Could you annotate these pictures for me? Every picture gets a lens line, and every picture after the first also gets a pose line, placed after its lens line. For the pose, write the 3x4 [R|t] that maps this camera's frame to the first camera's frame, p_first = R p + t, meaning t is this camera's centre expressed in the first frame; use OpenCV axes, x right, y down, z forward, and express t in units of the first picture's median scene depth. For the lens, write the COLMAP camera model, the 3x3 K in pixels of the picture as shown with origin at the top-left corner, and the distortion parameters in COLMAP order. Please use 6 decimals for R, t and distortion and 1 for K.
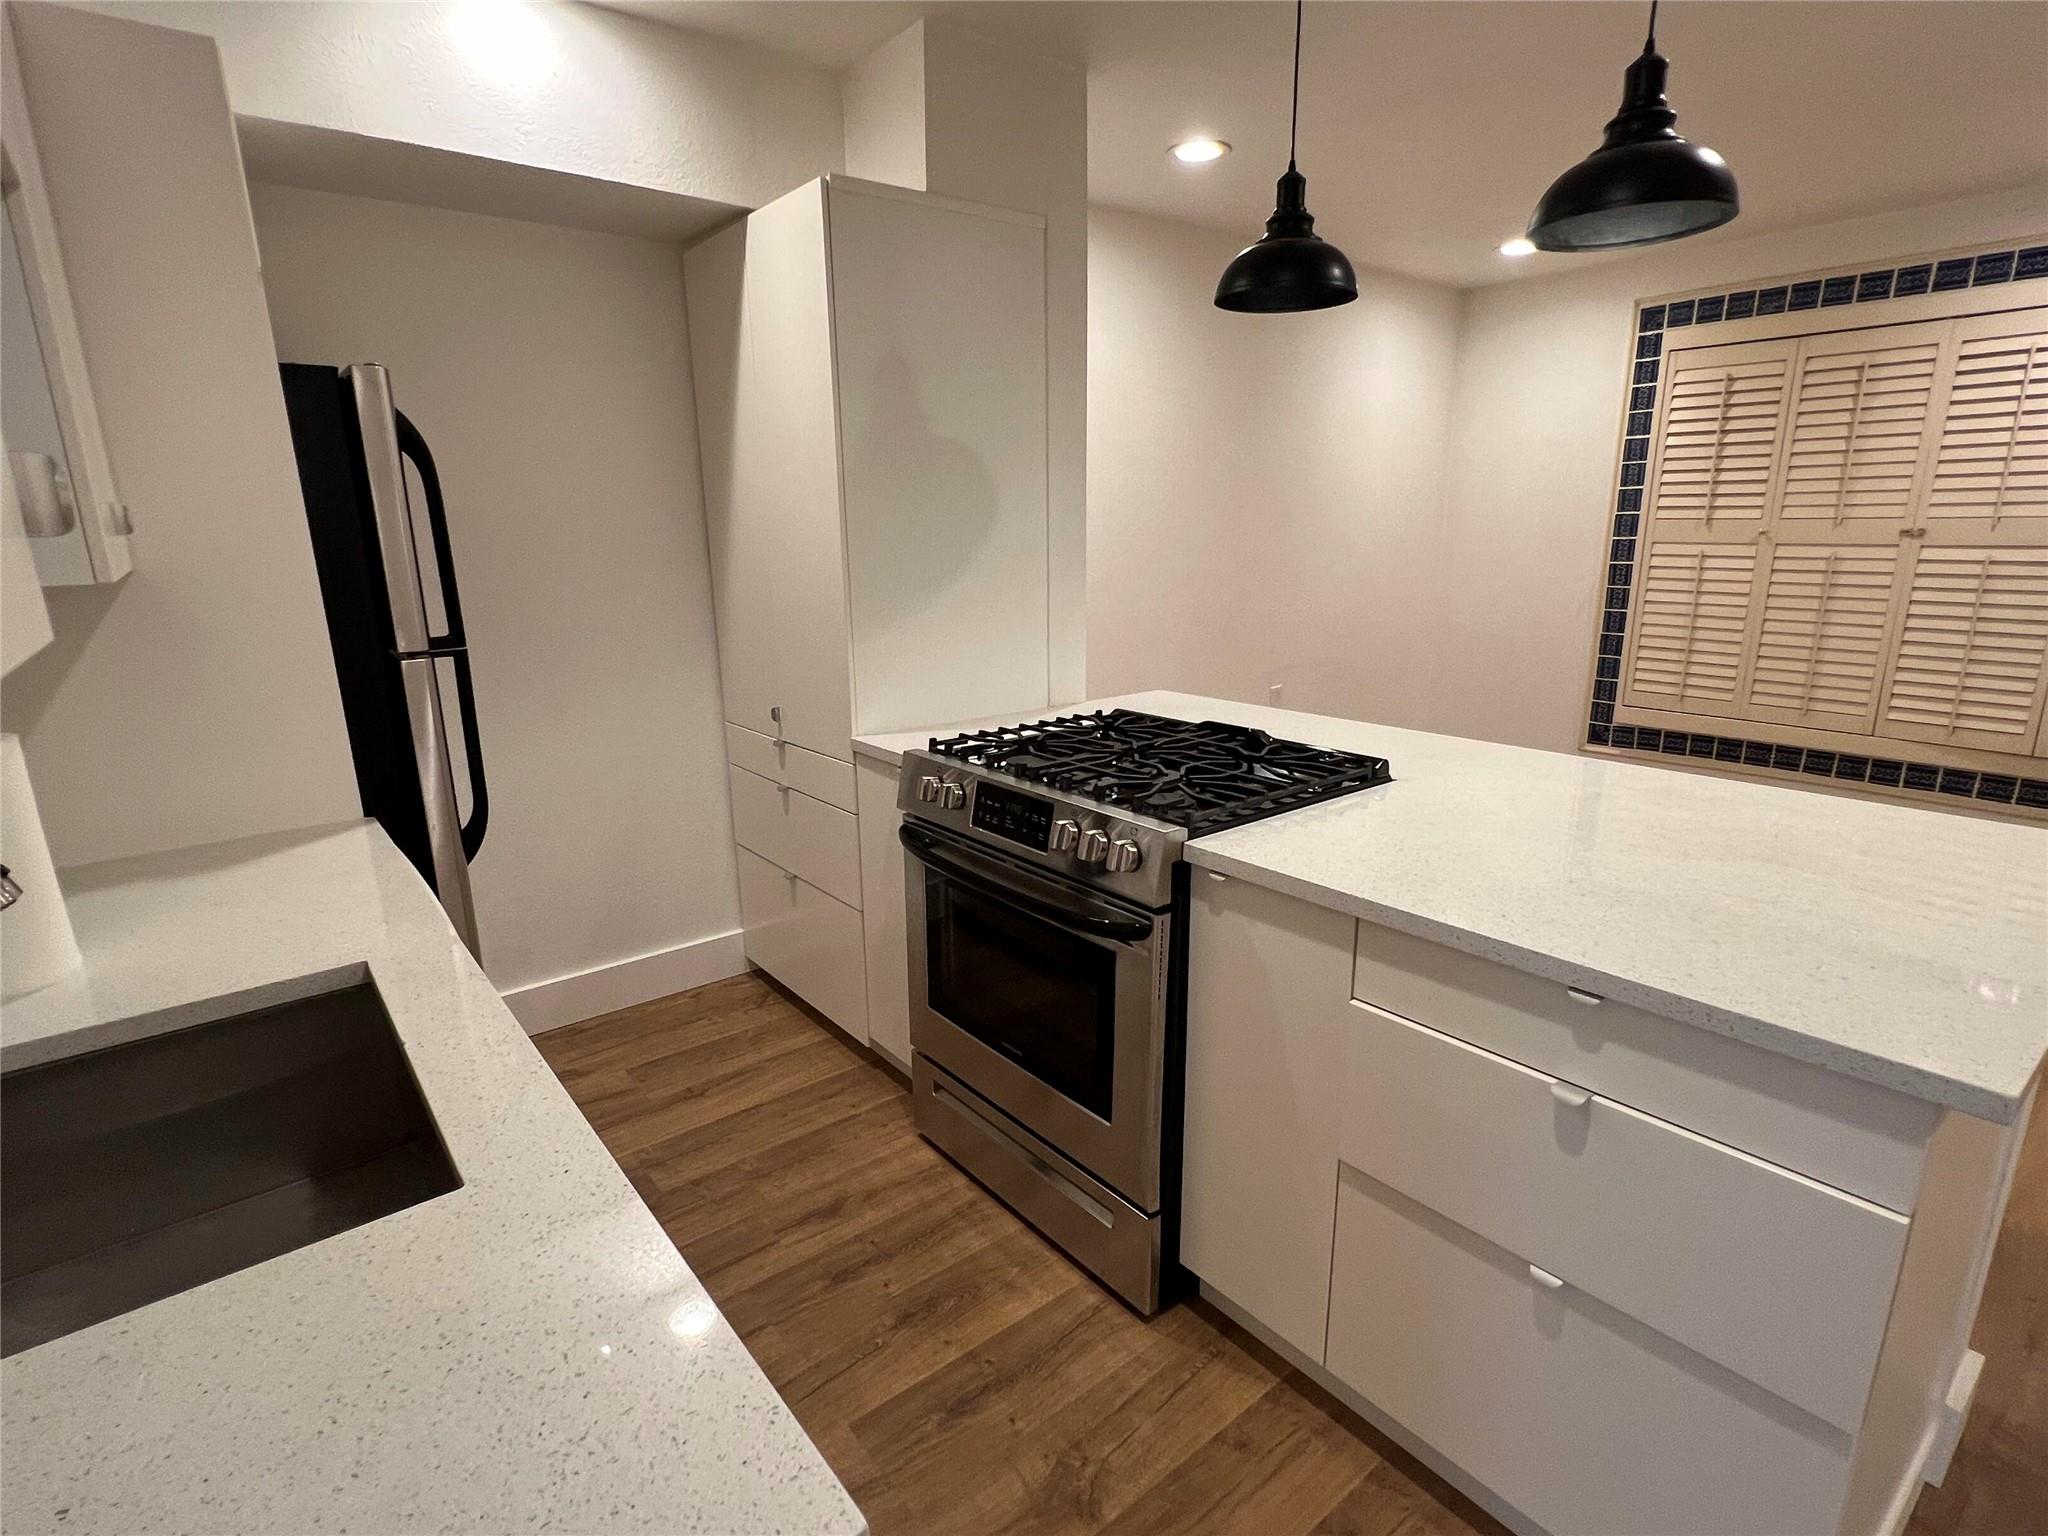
lens RADIAL K [[1019.7, 0, 1002.7], [0, 1019.7, 789.7], [0, 0, 1]] dist [-0.005952, 0.001963]
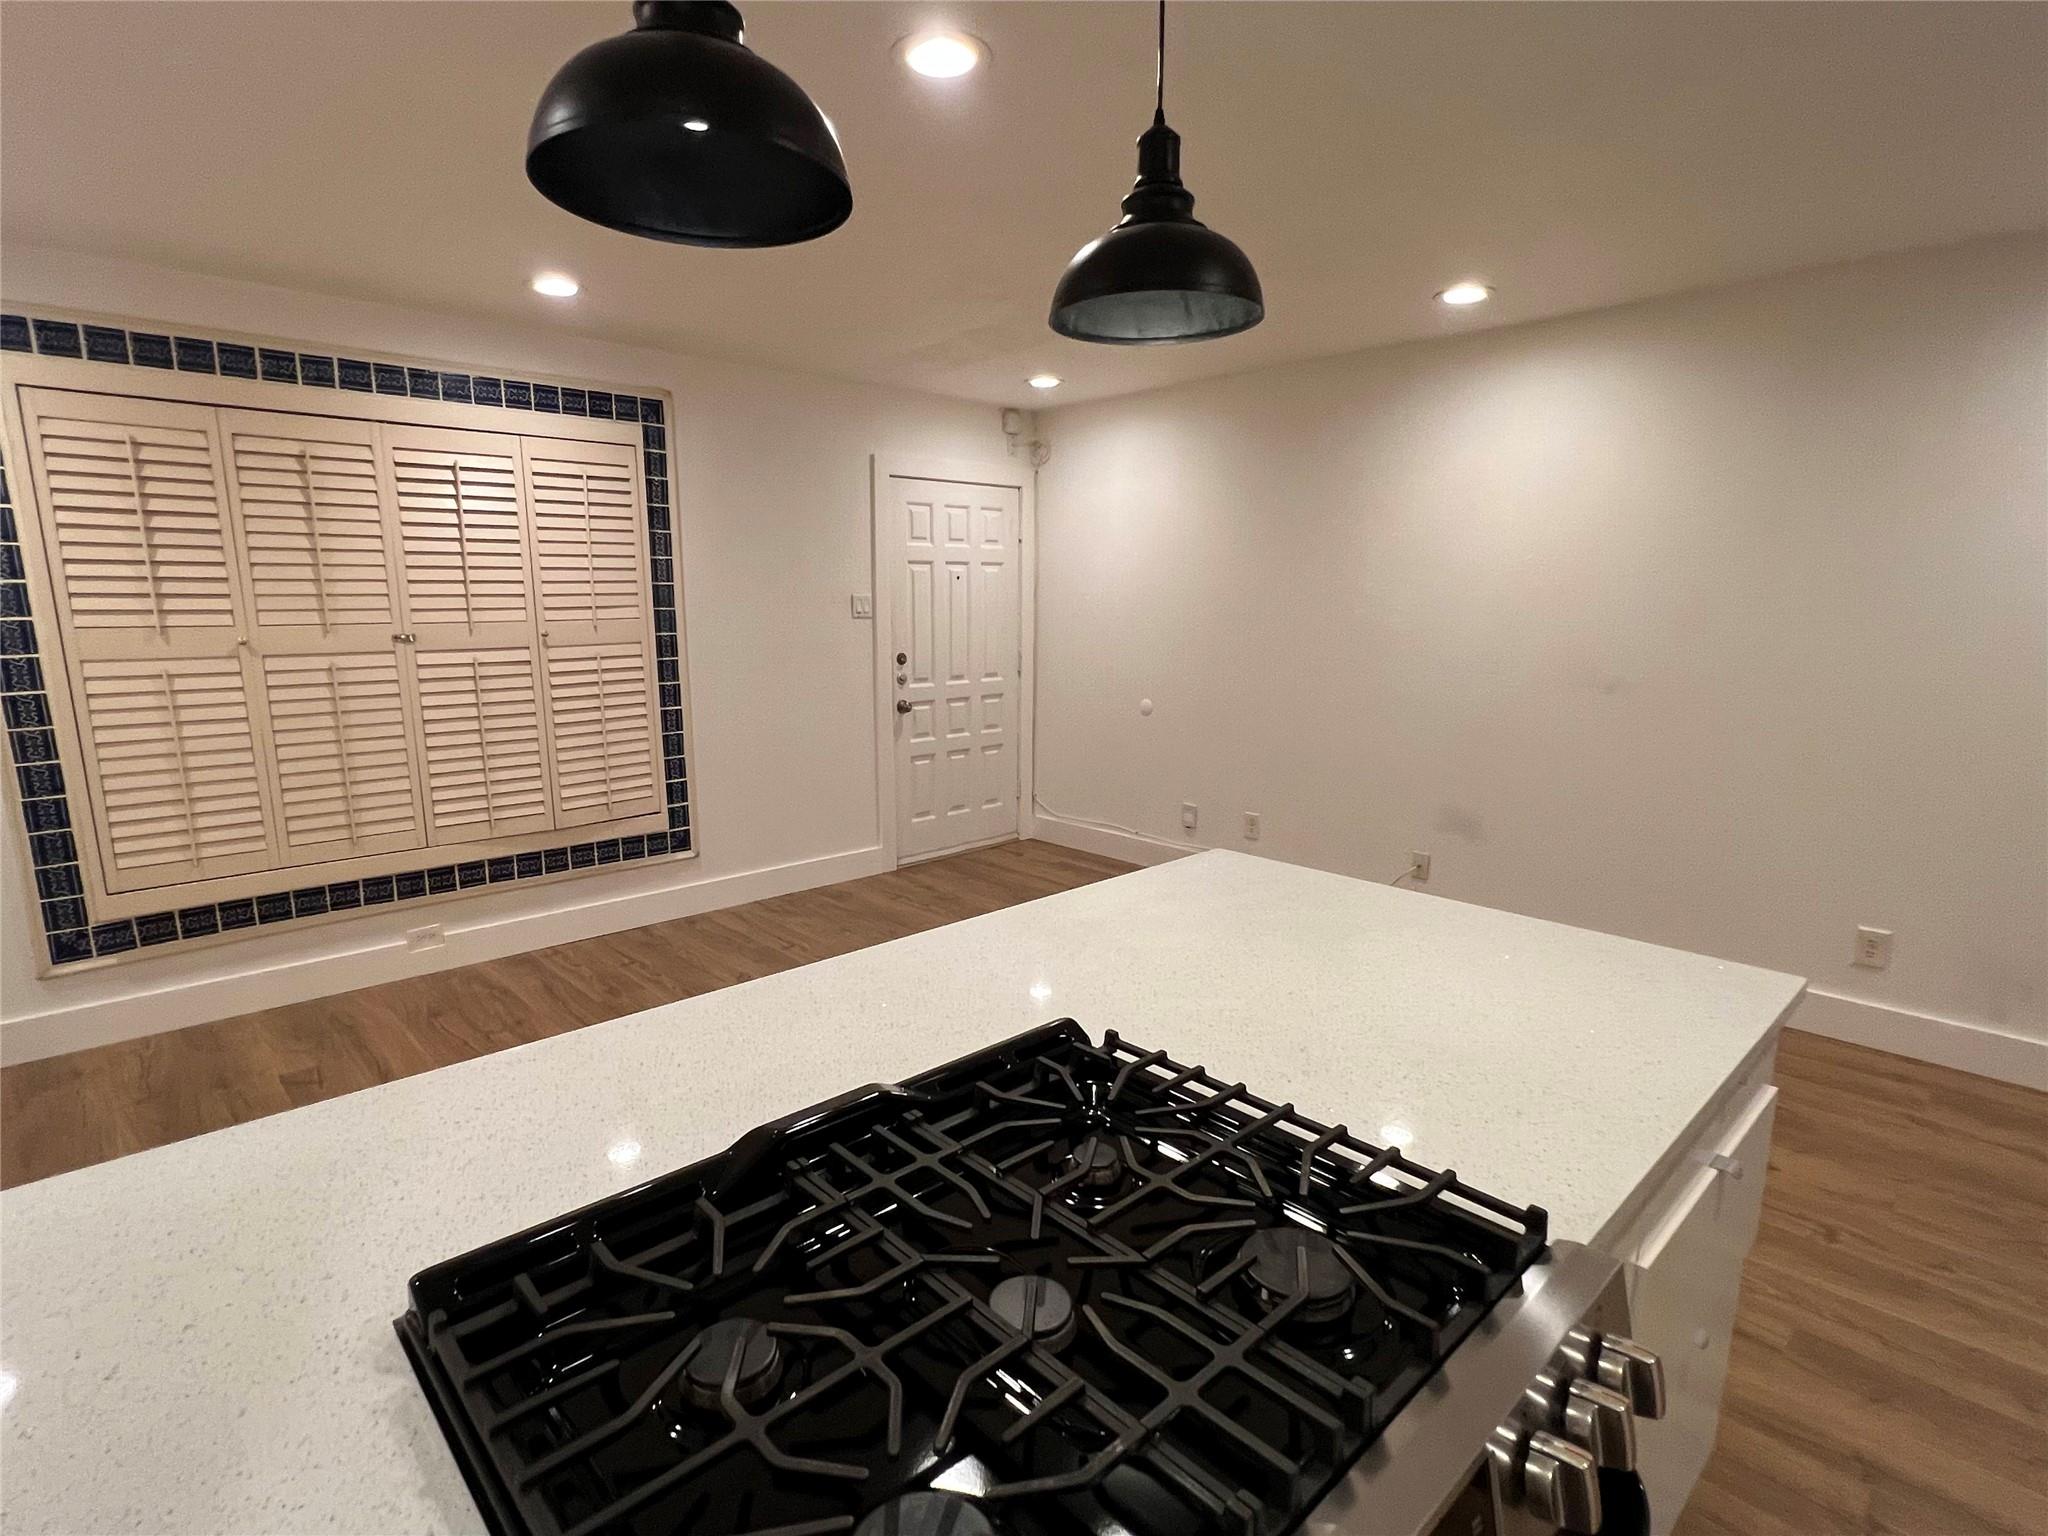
lens RADIAL K [[1019.7, 0, 1002.7], [0, 1019.7, 789.7], [0, 0, 1]] dist [-0.005952, 0.001963]
pose [[-0.081925, -0.174641, 0.981218, -0.117193], [0.255948, 0.947821, 0.190067, -0.150318], [-0.963213, 0.266712, -0.032952, 0.507746]]
